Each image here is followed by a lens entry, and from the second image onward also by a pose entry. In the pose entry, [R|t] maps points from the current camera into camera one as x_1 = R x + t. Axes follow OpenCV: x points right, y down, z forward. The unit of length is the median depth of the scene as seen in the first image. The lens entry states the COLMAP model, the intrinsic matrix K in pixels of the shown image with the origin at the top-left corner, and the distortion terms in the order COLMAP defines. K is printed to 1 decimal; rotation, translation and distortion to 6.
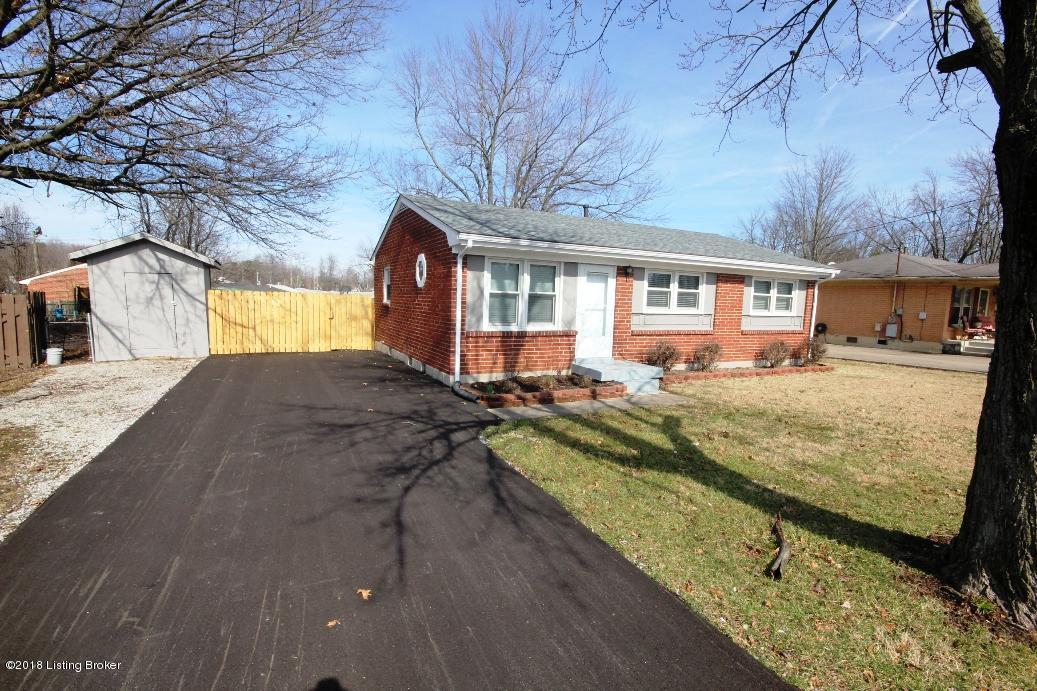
lens RADIAL K [[470.8, 0, 518.3], [0, 470.8, 345.0], [0, 0, 1]] dist [-0.002358, -0.000069]
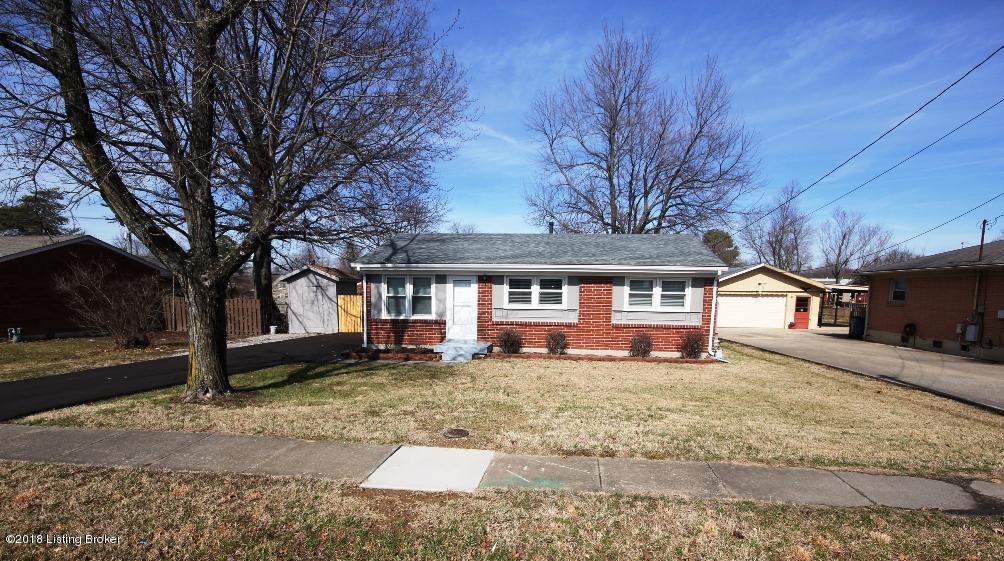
lens RADIAL K [[466.8, 0, 501.8], [0, 466.8, 283.0], [0, 0, 1]] dist [0.002053, 0.000008]
pose [[0.829530, -0.029214, -0.557698, 1.035294], [-0.042107, 0.992516, -0.114622, 0.013975], [0.556873, 0.118565, 0.822092, -0.117567]]
